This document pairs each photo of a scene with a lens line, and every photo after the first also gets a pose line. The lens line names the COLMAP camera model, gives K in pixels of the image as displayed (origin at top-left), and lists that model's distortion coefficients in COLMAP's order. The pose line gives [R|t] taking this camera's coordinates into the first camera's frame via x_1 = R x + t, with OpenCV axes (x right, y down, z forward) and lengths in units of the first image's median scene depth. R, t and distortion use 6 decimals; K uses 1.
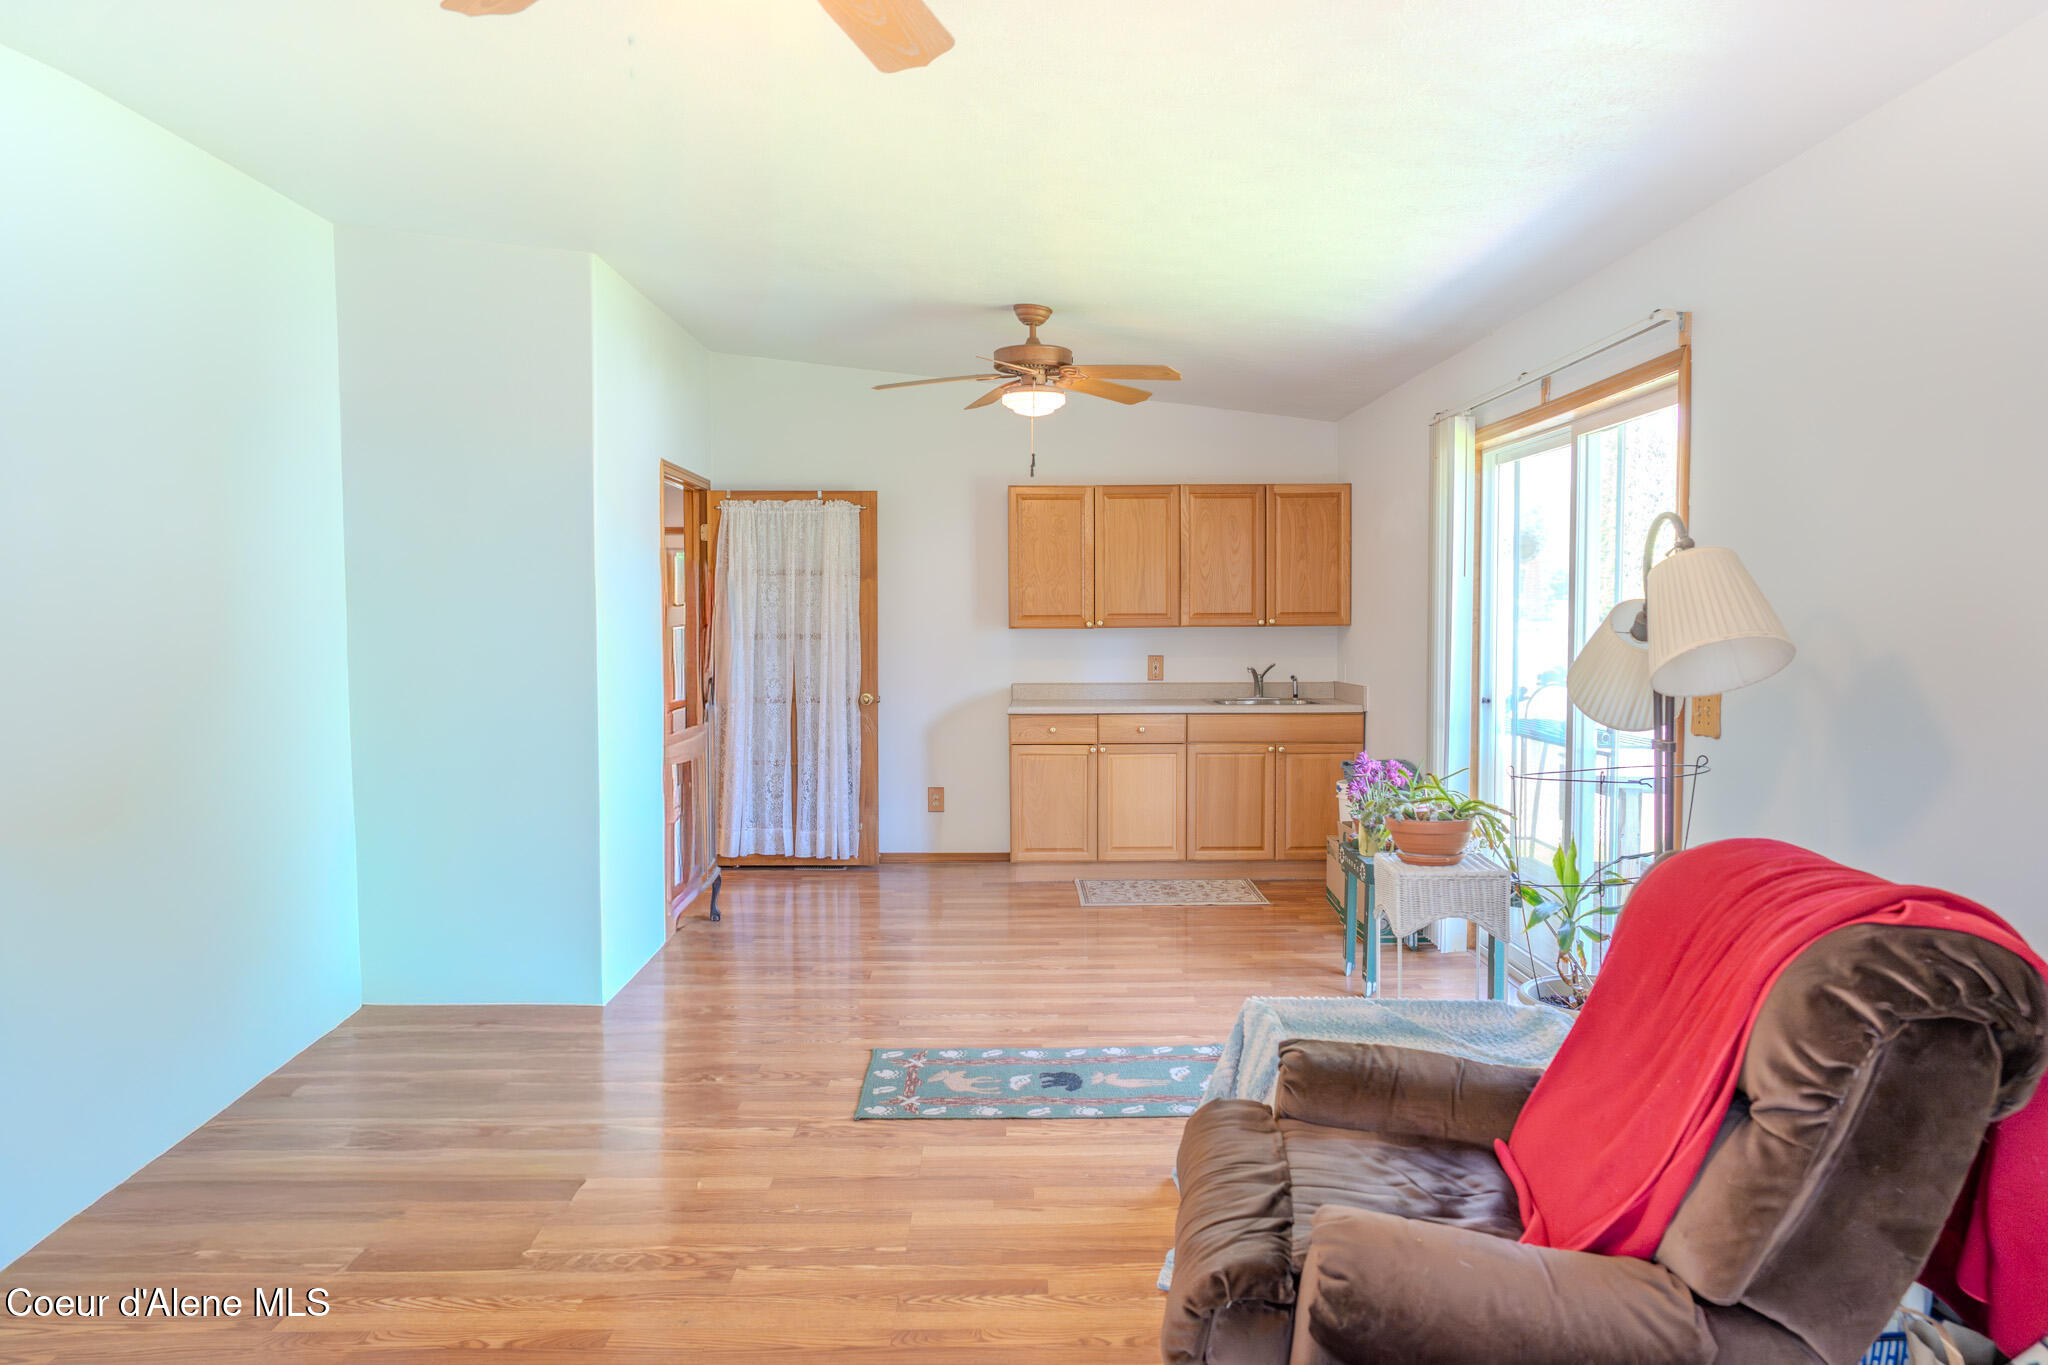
lens RADIAL K [[1351.6, 0, 1023.1], [0, 1351.6, 680.2], [0, 0, 1]] dist [0.000199, 0.000484]
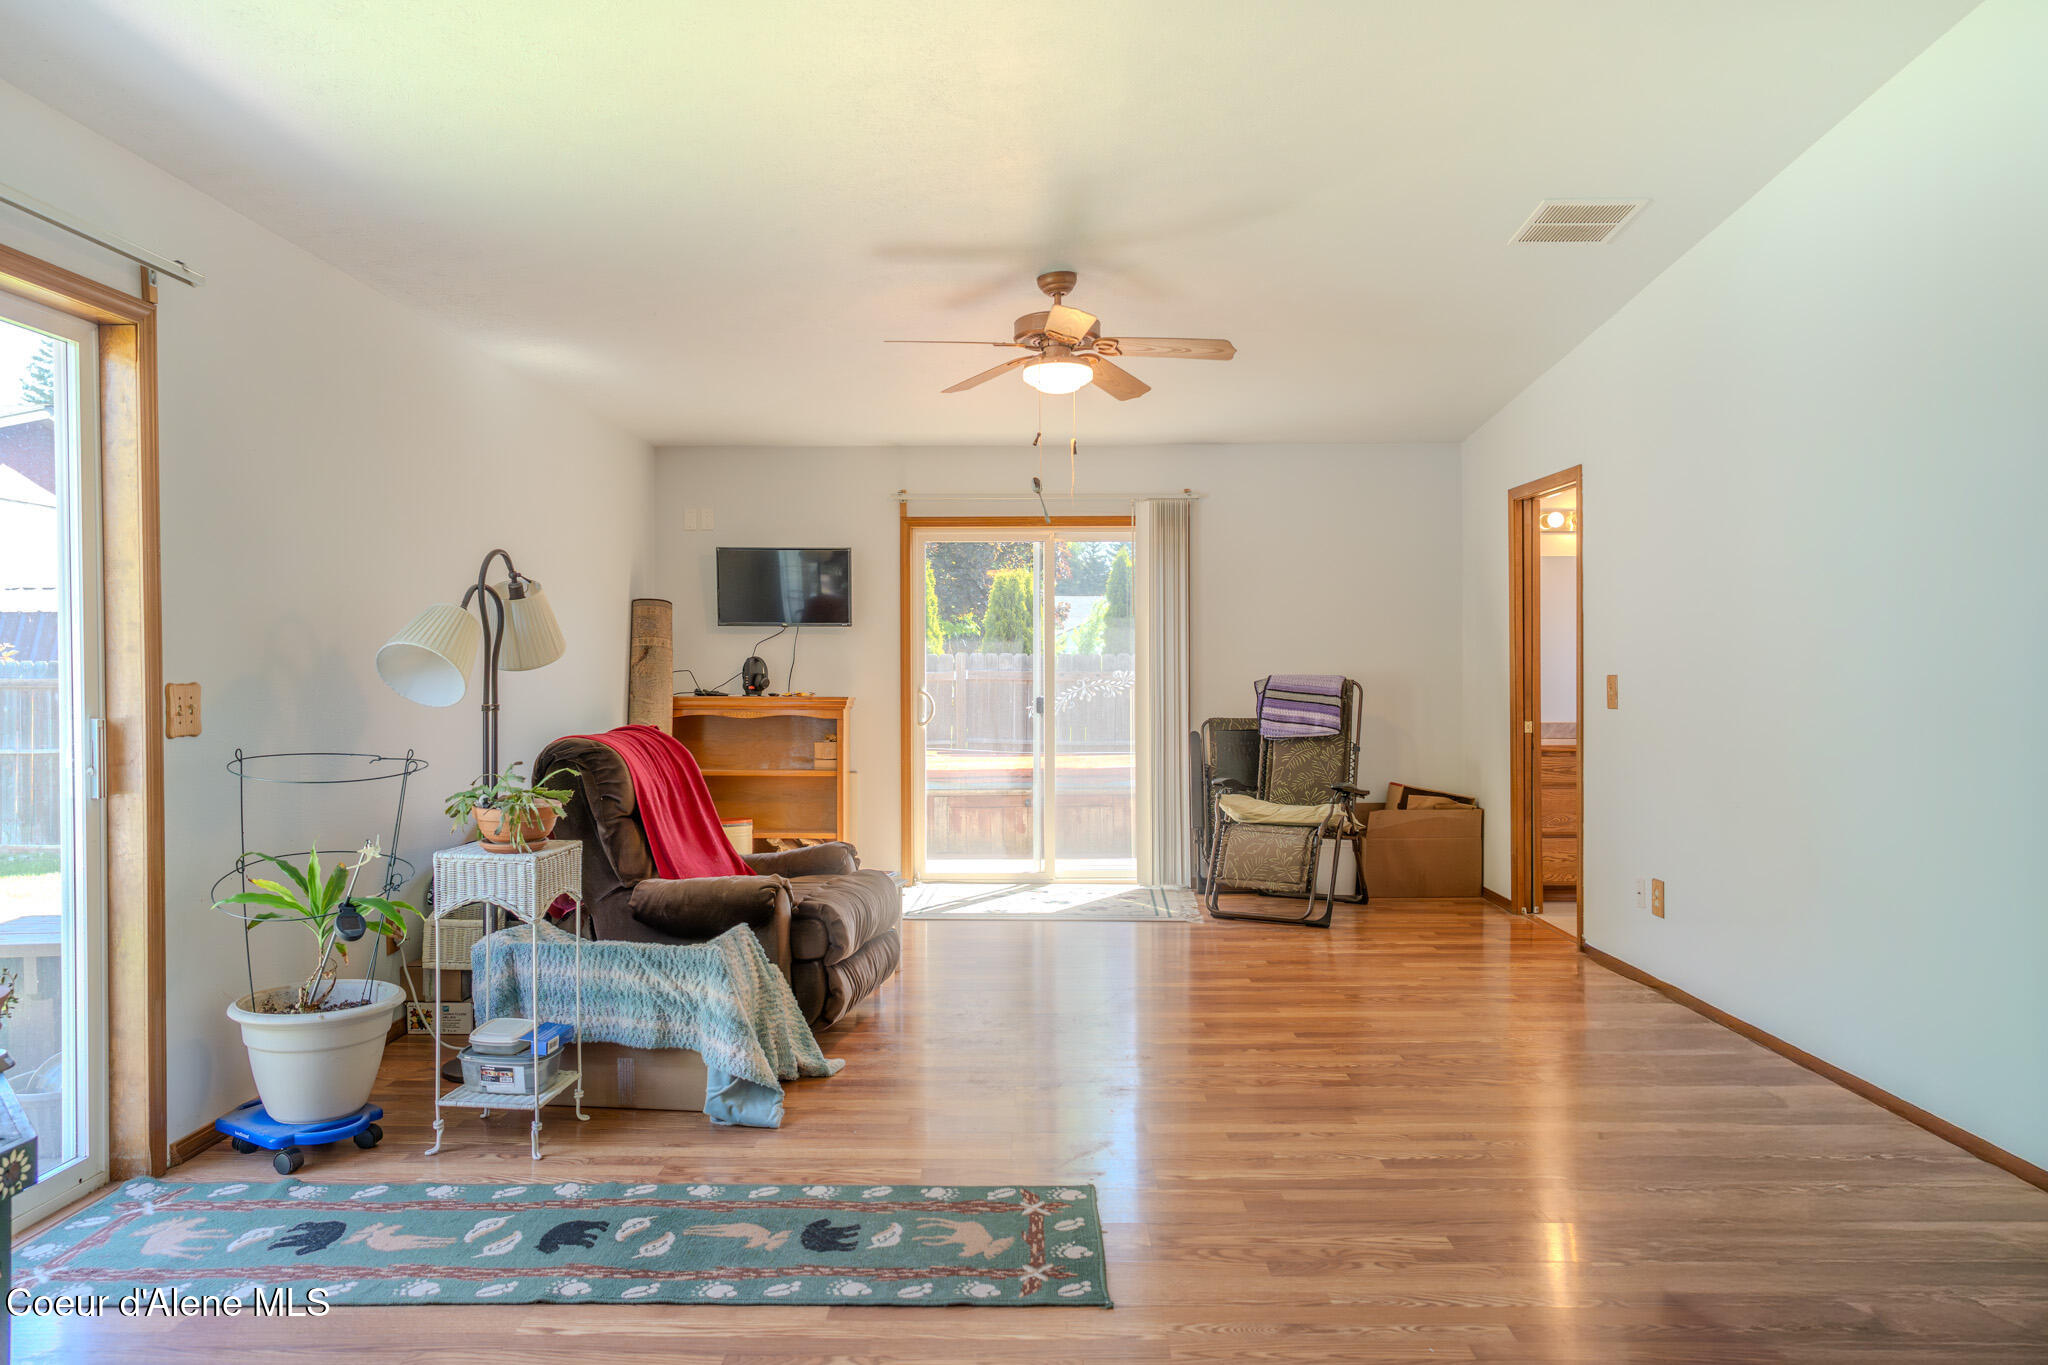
lens RADIAL K [[1351.6, 0, 1026.0], [0, 1351.6, 677.0], [0, 0, 1]] dist [0.000199, 0.000484]
pose [[-0.999740, 0.004347, 0.022363, -0.094332], [0.005582, 0.998447, 0.055434, -0.043963], [-0.022087, 0.055545, -0.998212, 1.700781]]
